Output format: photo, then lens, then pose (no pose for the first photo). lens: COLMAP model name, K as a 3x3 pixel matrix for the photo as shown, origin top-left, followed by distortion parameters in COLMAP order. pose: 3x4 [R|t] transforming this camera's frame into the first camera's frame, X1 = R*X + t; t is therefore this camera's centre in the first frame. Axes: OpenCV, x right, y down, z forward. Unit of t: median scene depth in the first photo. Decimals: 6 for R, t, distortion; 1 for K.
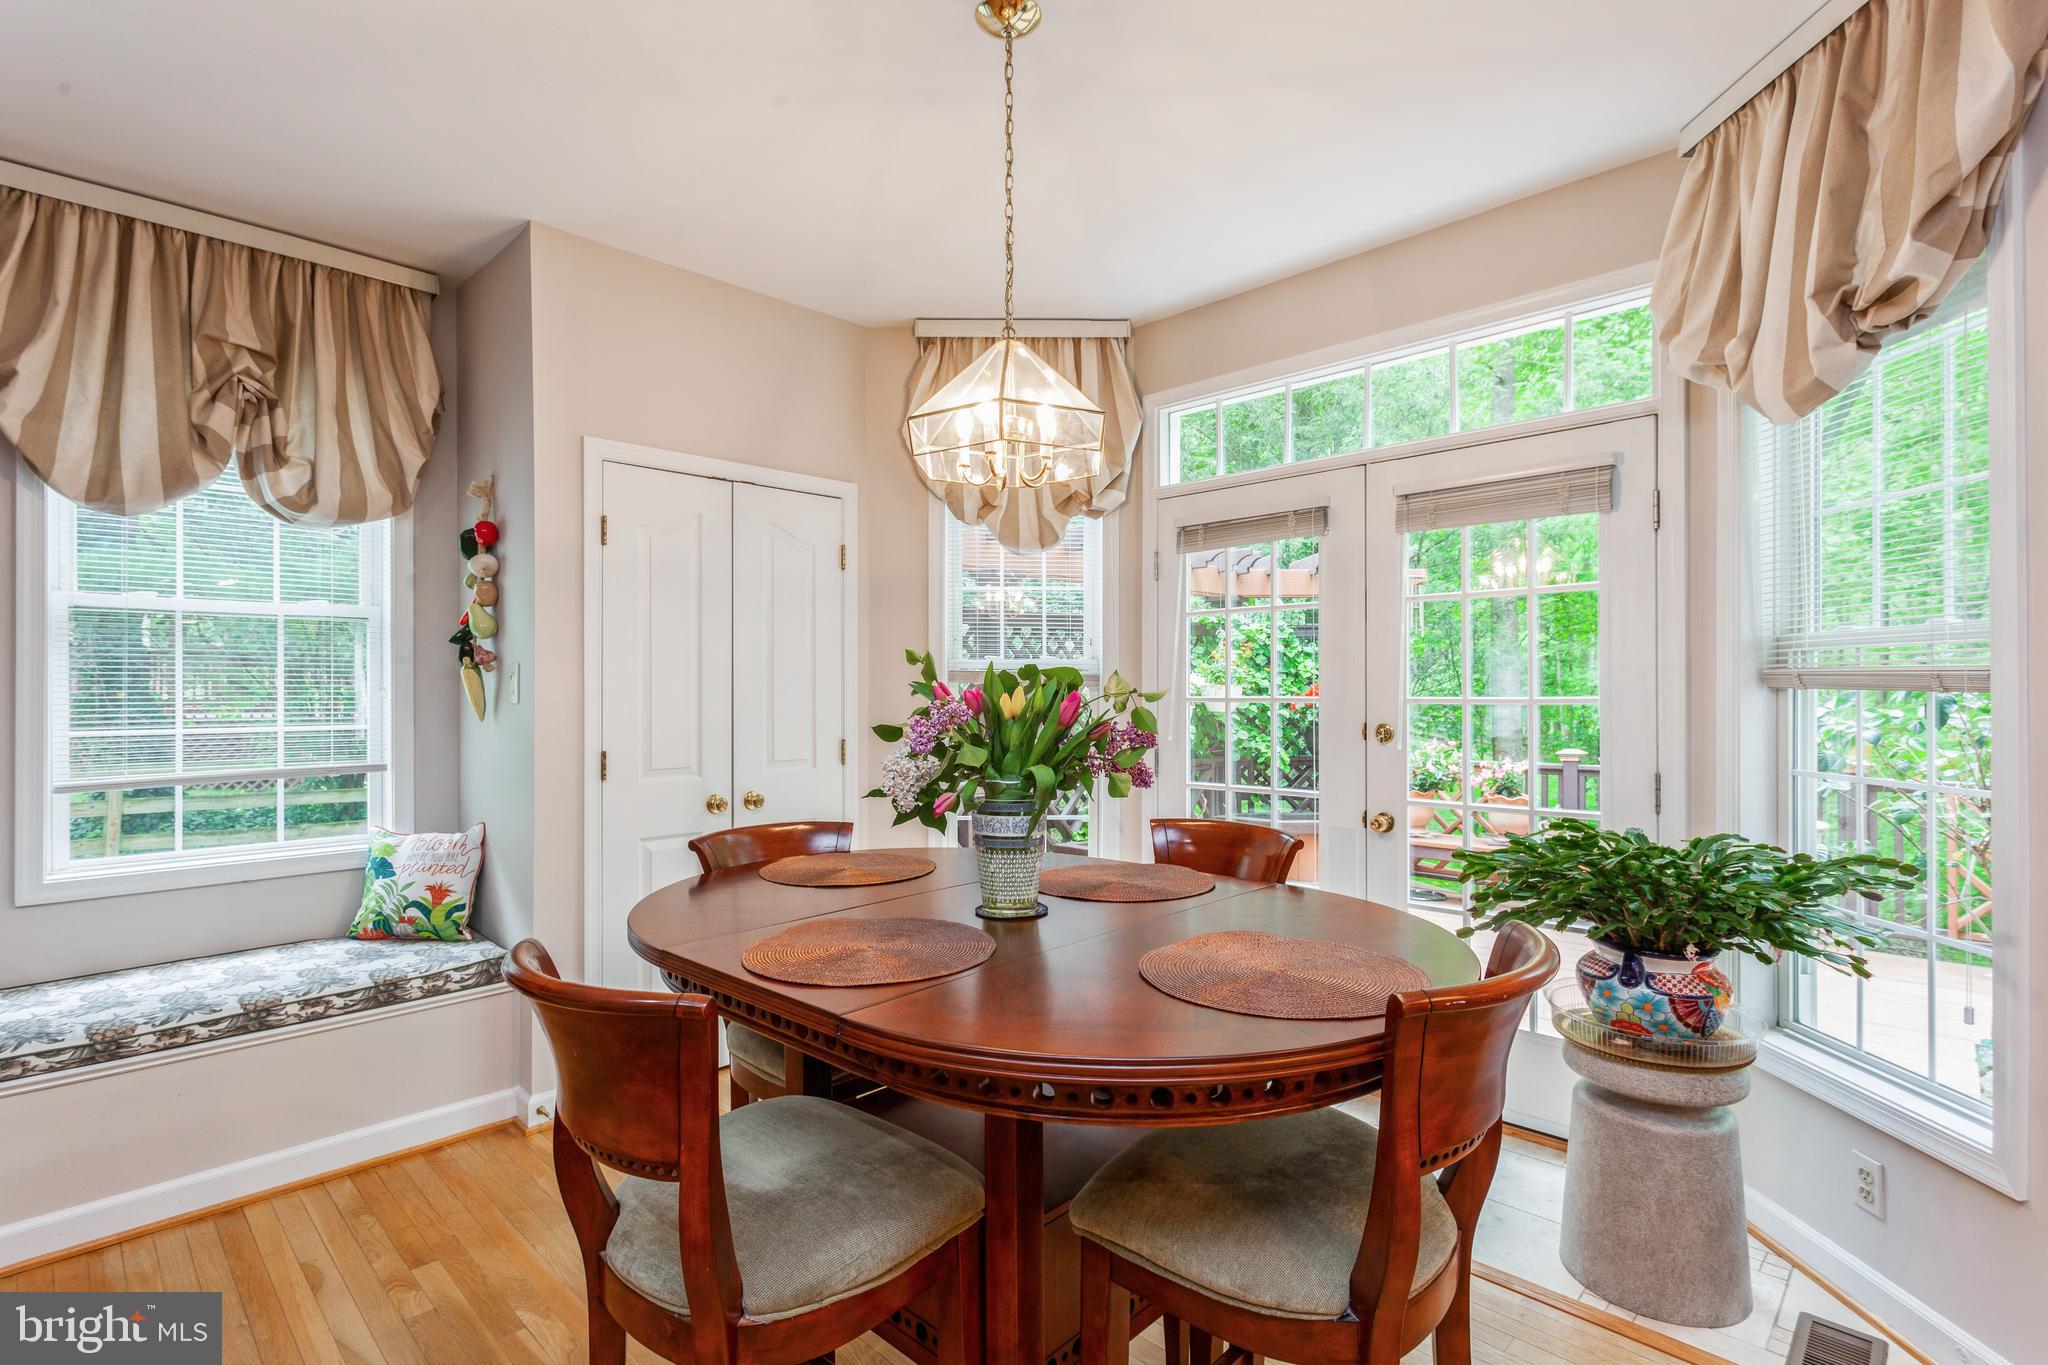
lens RADIAL K [[974.7, 0, 1024.0], [0, 974.7, 682.5], [0, 0, 1]] dist [0.001377, 0.000308]
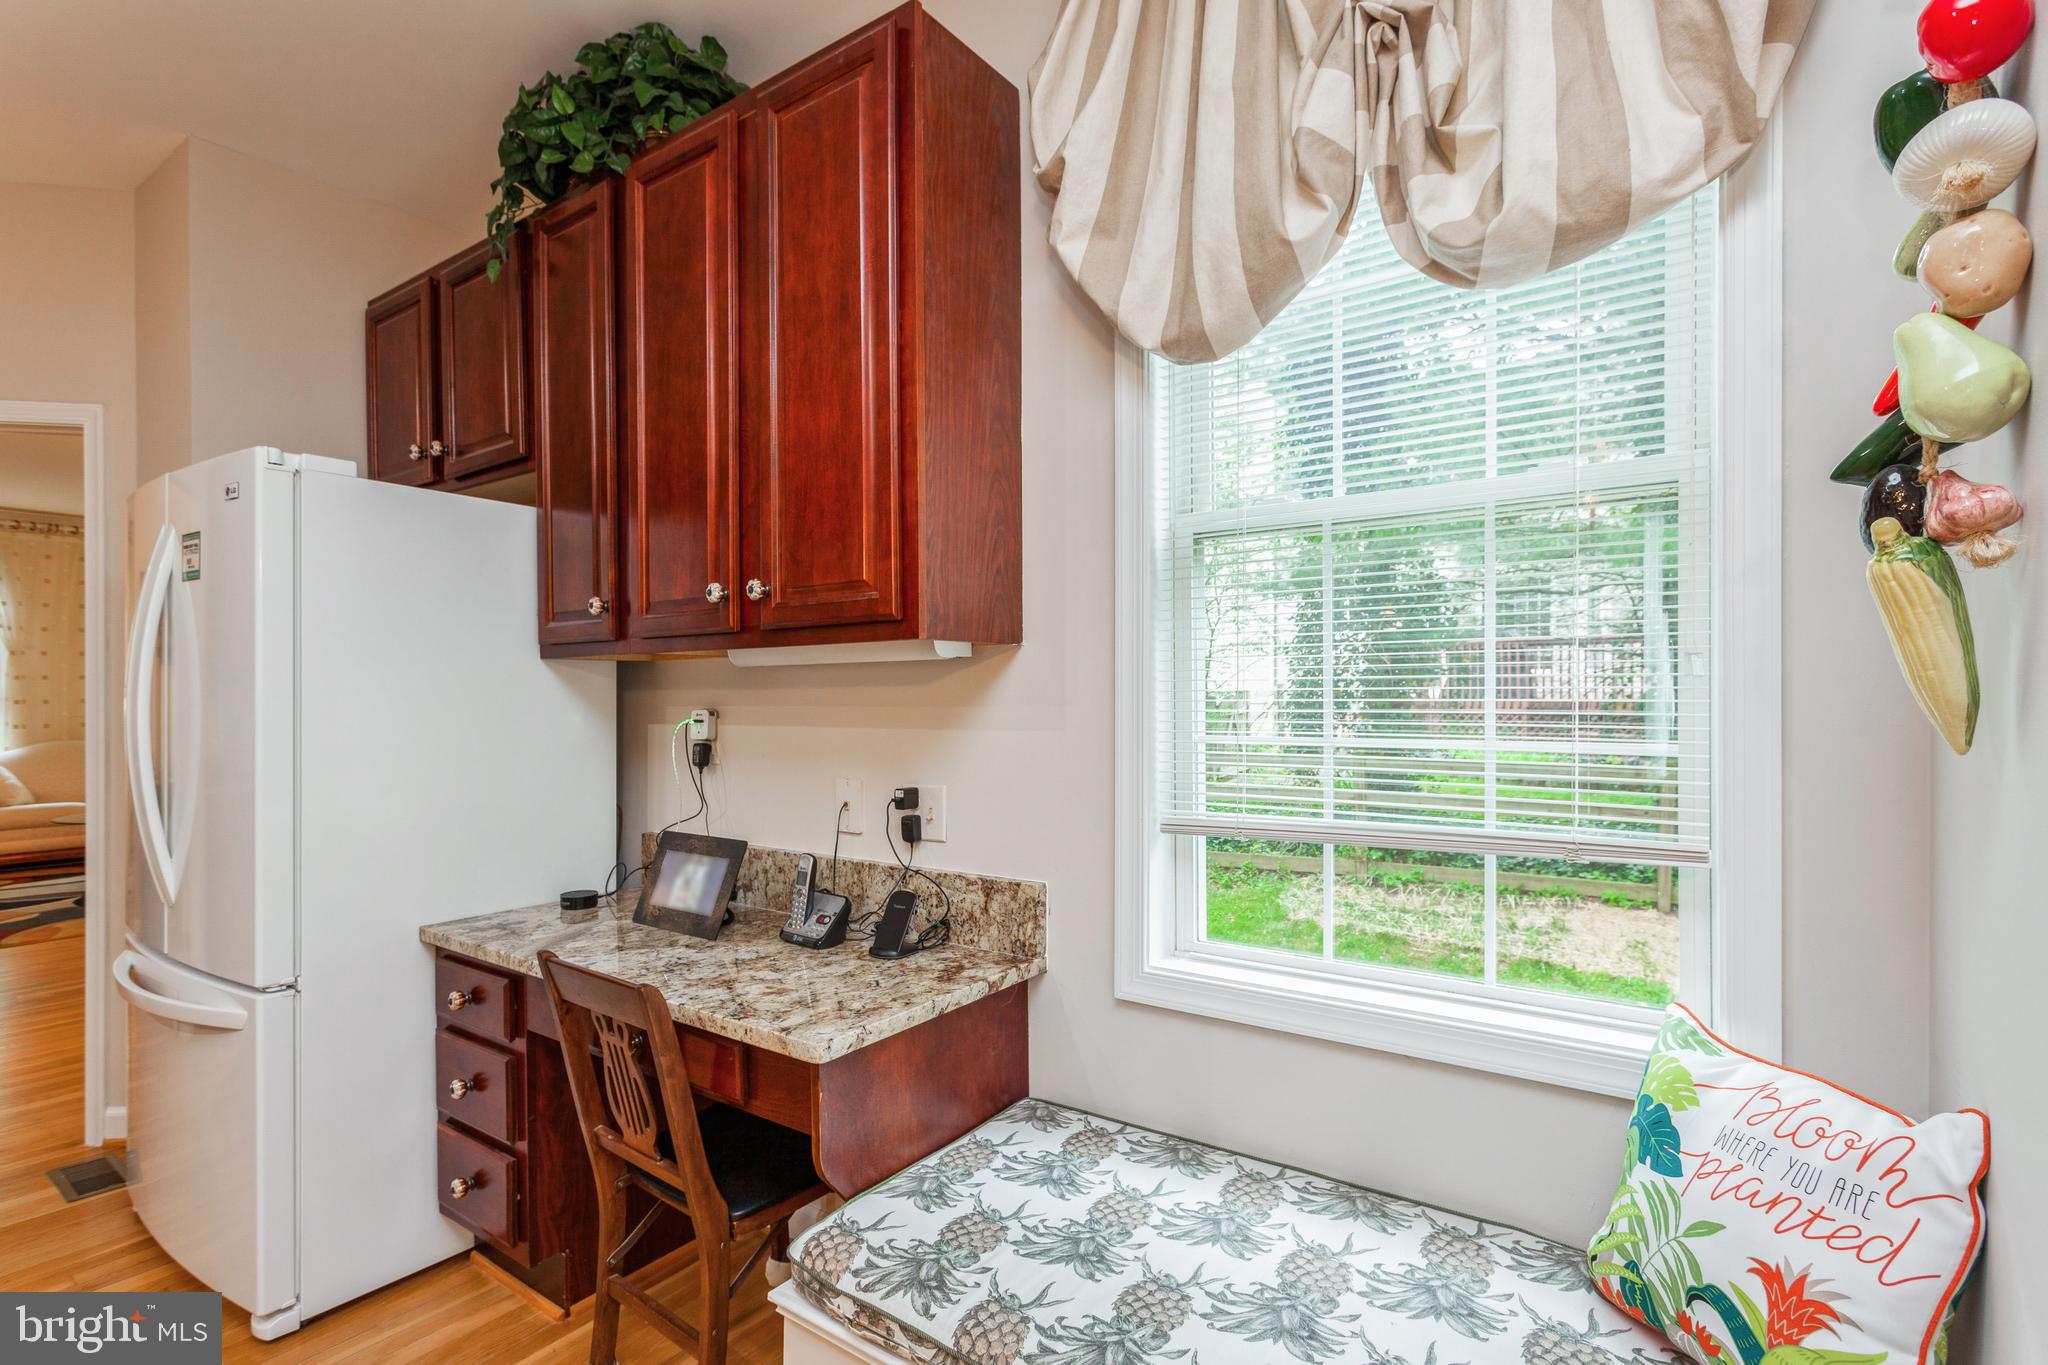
lens RADIAL K [[979.8, 0, 1027.9], [0, 979.8, 707.3], [0, 0, 1]] dist [0.001866, 0.000219]
pose [[0.171277, 0.003312, -0.985217, -0.337043], [0.001639, 0.999992, 0.003646, 0.026765], [0.985221, -0.002239, 0.171271, 0.709077]]
